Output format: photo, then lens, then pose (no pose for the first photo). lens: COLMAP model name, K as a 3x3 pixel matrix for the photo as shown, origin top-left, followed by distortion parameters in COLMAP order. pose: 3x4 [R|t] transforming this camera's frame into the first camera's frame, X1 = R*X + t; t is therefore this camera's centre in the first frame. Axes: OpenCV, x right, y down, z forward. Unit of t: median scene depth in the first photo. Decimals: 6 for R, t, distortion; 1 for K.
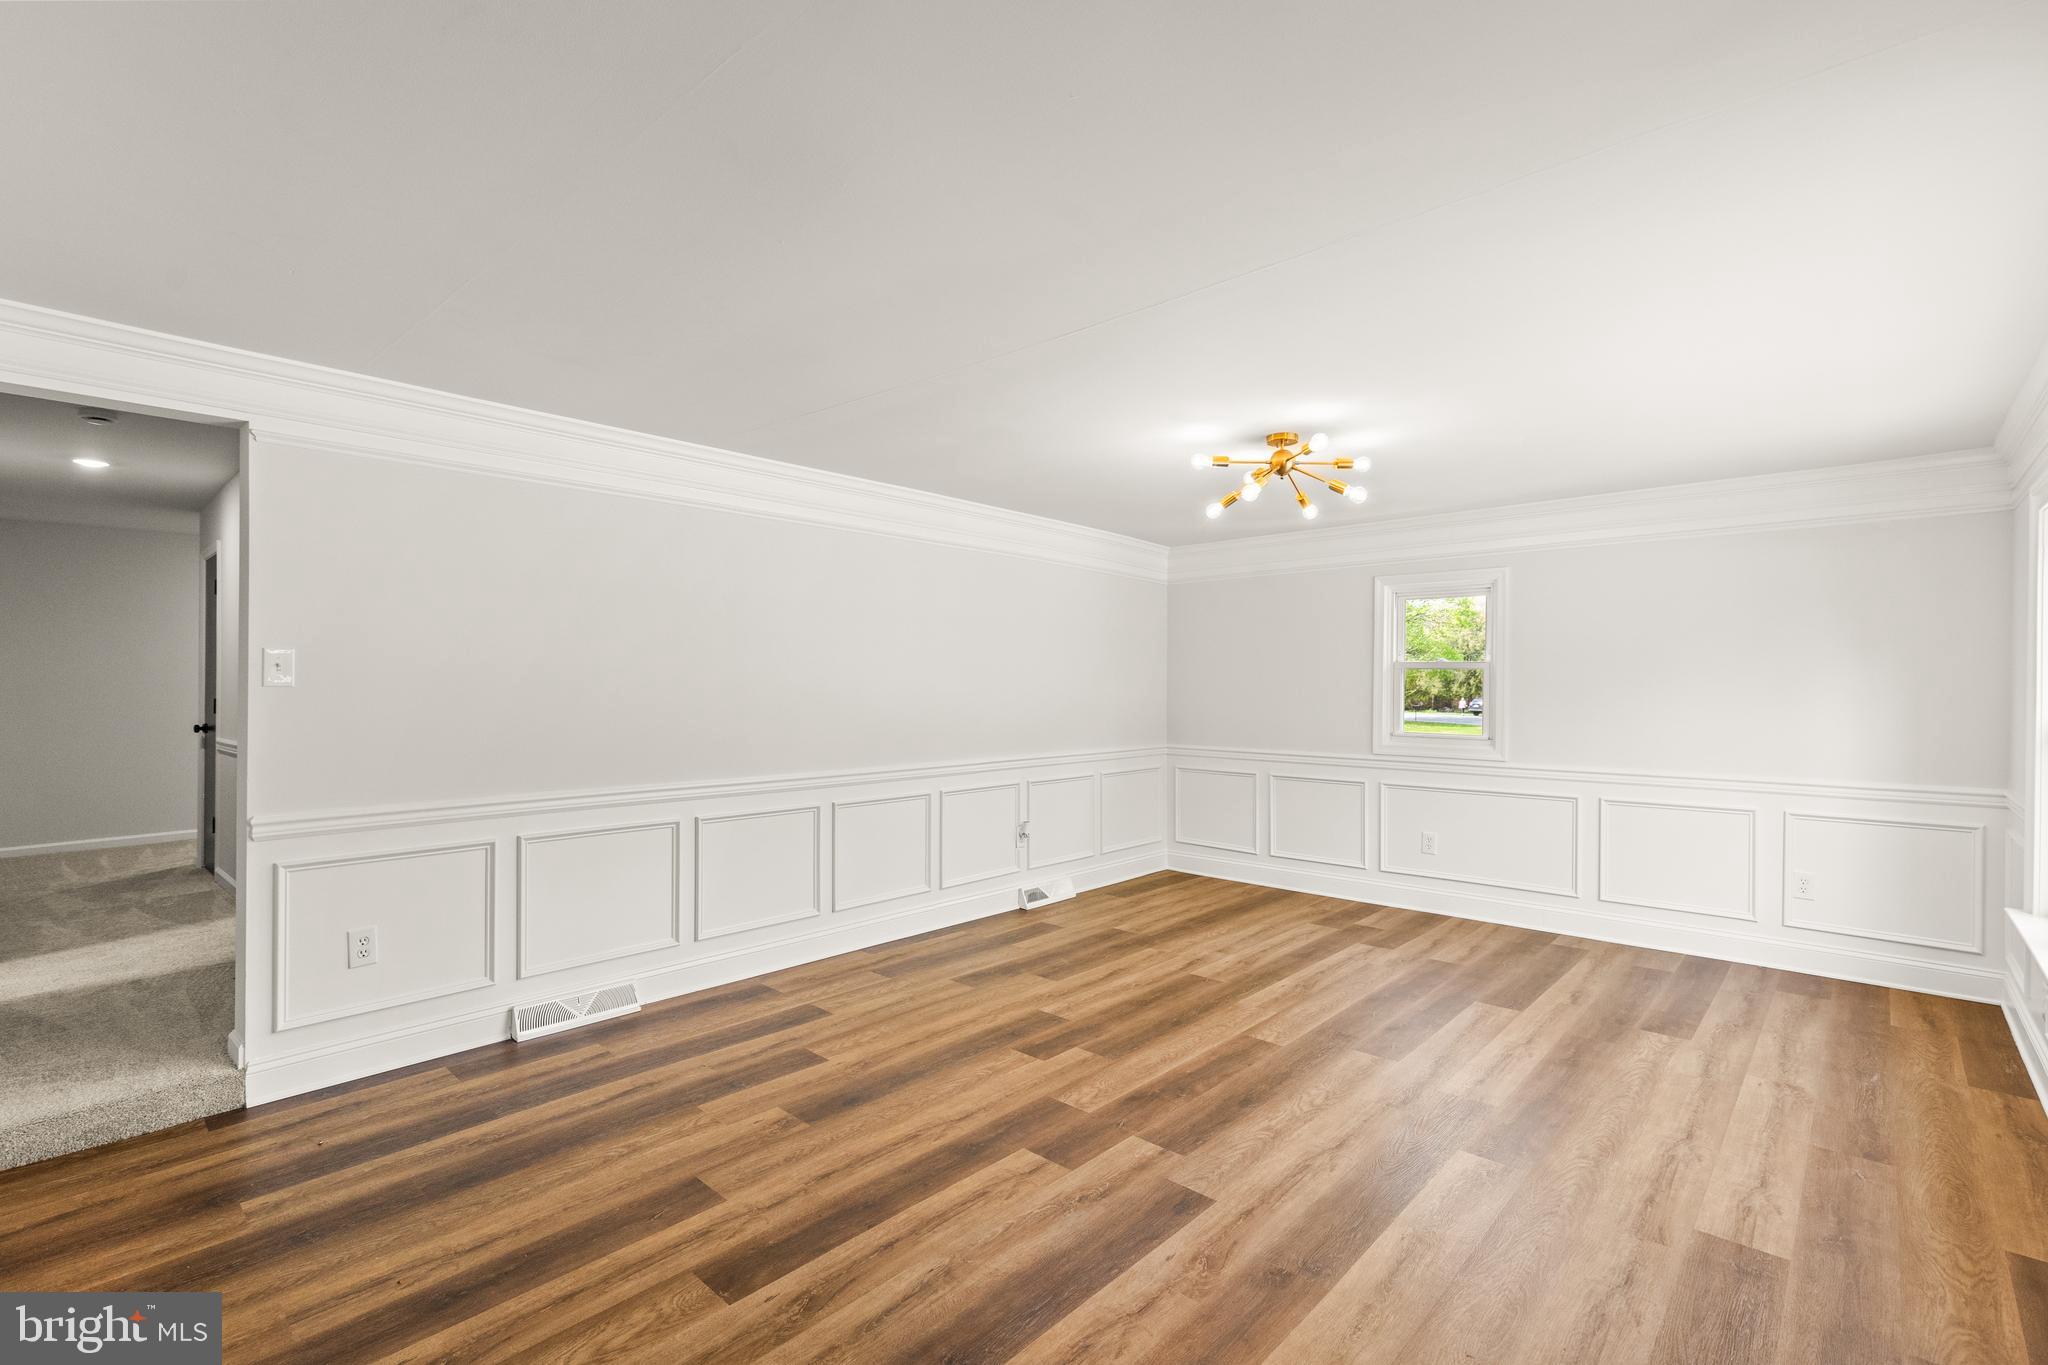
lens RADIAL K [[927.9, 0, 1004.5], [0, 927.9, 688.5], [0, 0, 1]] dist [0.009099, -0.000016]
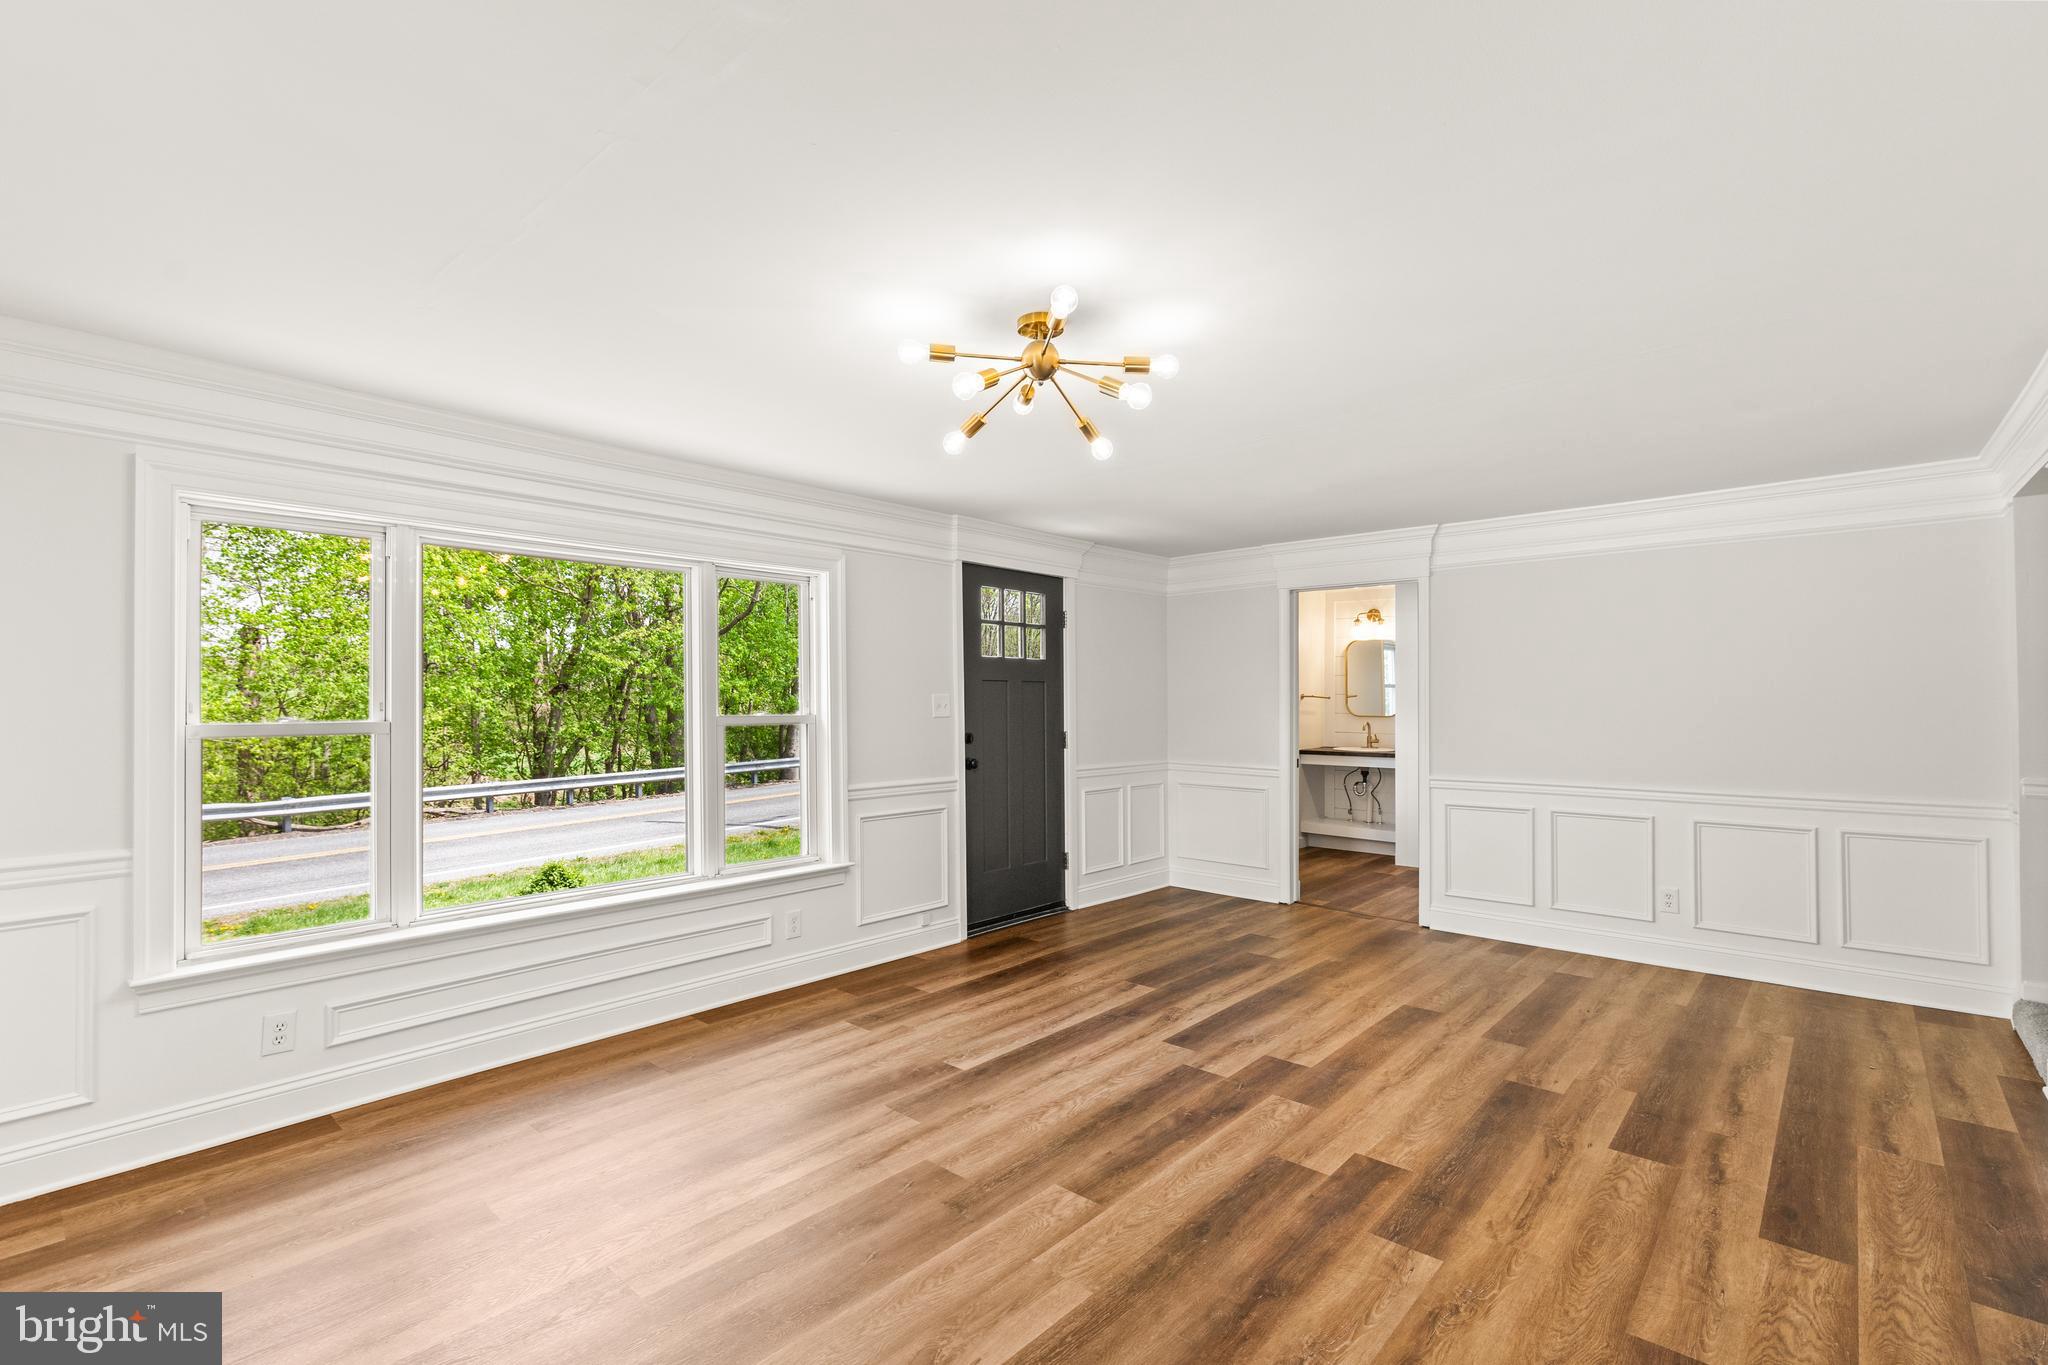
lens RADIAL K [[931.0, 0, 1024.0], [0, 931.0, 682.5], [0, 0, 1]] dist [0.009021, 0.000157]
pose [[-0.999344, -0.005430, -0.035813, 0.364614], [-0.004967, 0.999903, -0.012991, -0.005649], [0.035881, -0.012805, -0.999274, 1.801421]]
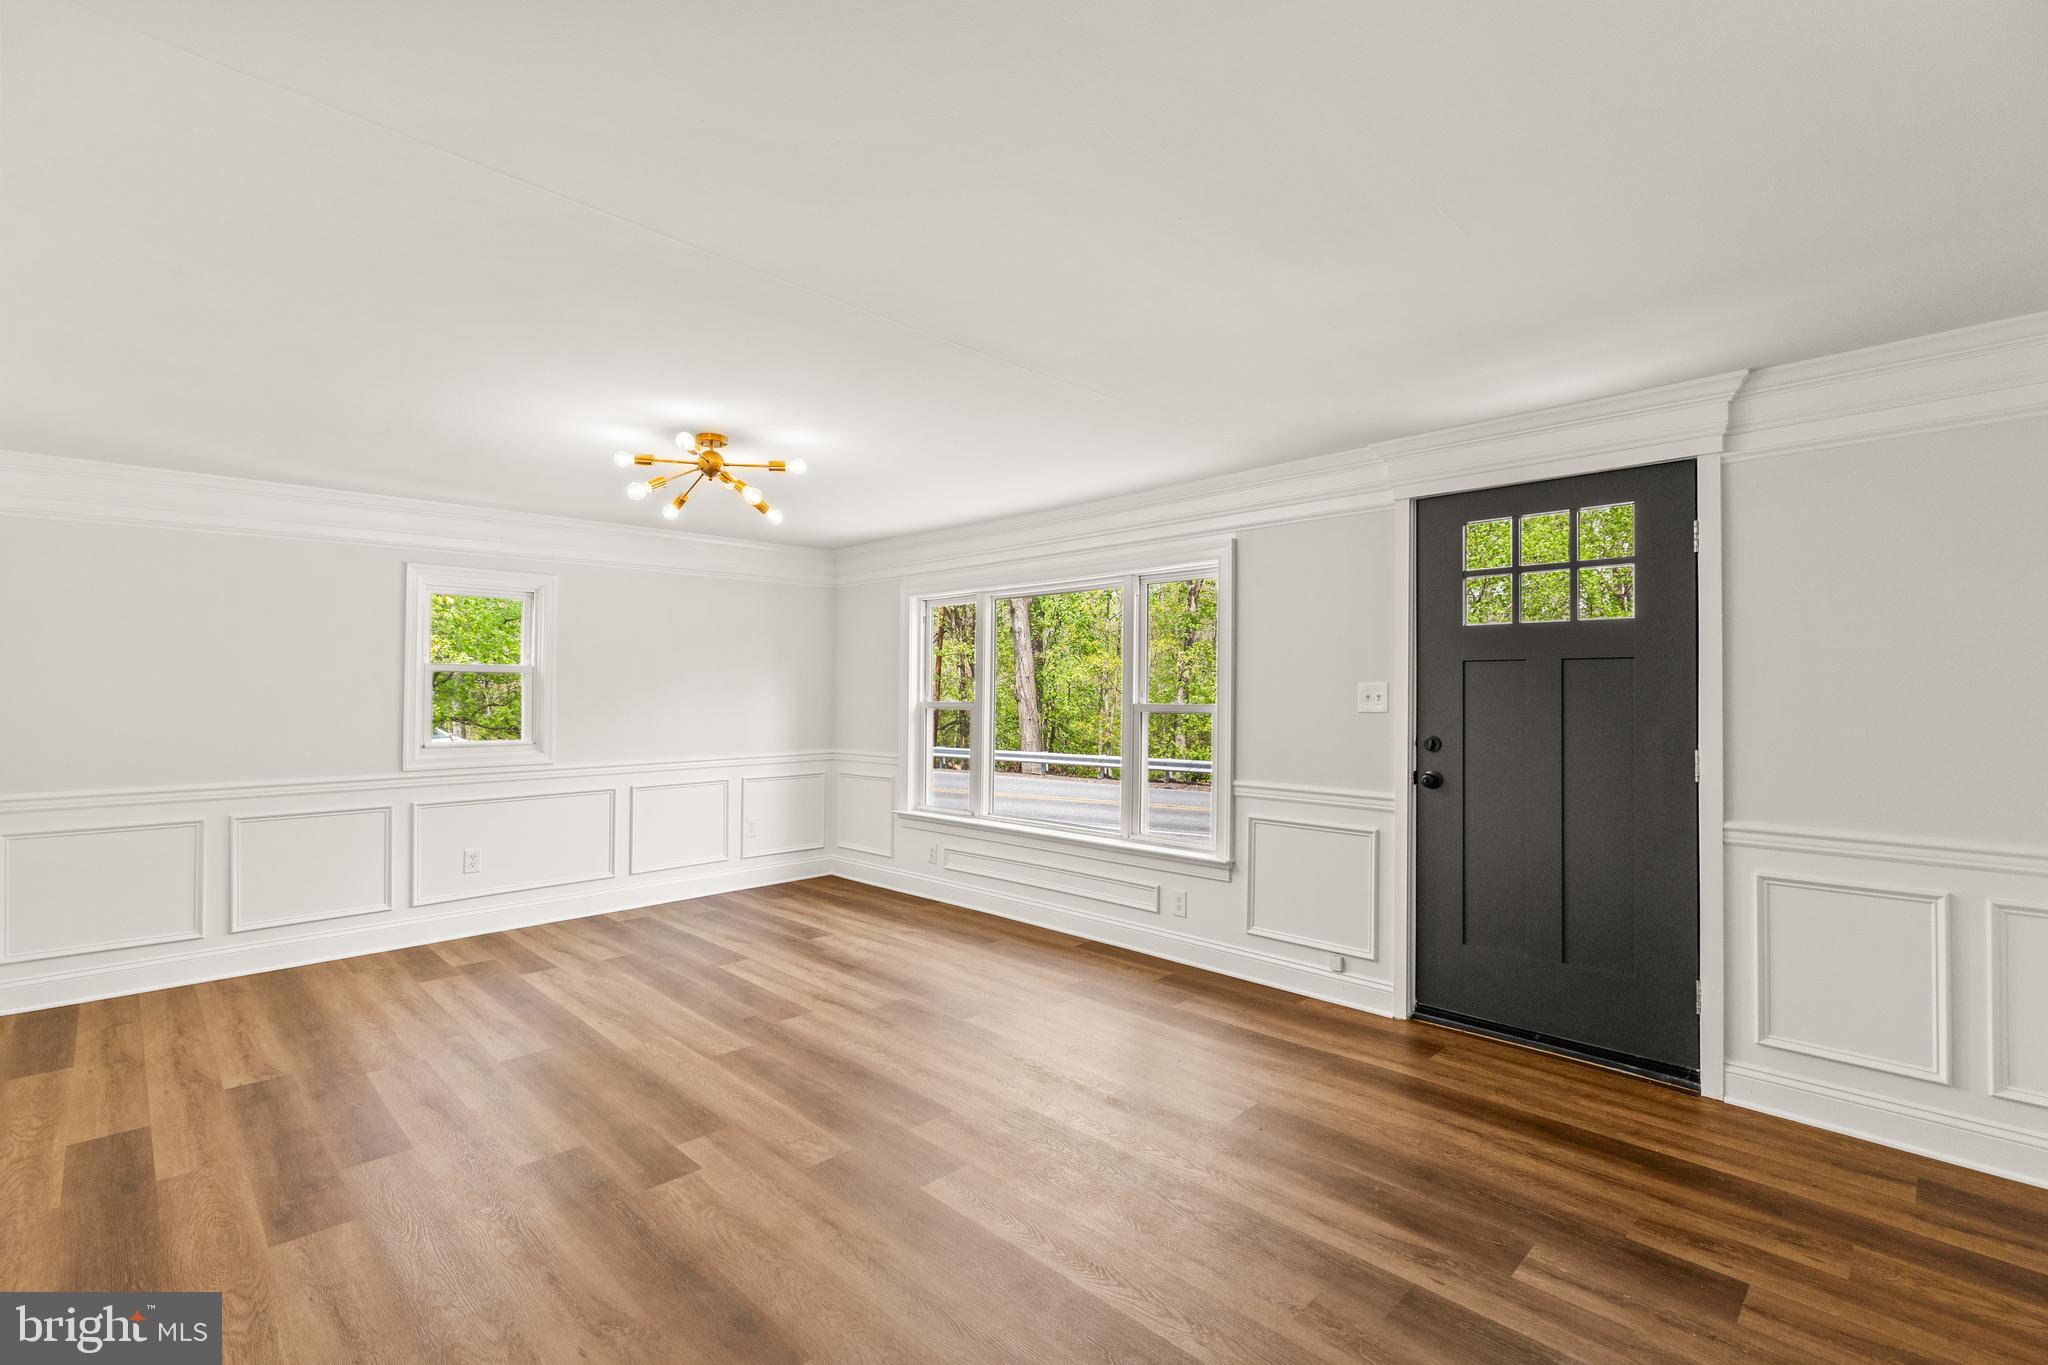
lens RADIAL K [[927.9, 0, 1004.5], [0, 927.9, 688.5], [0, 0, 1]] dist [0.009099, -0.000016]
pose [[0.045658, -0.001598, 0.998956, -0.721752], [0.007720, 0.999969, 0.001247, -0.003835], [-0.998927, 0.007655, 0.045669, 0.696046]]
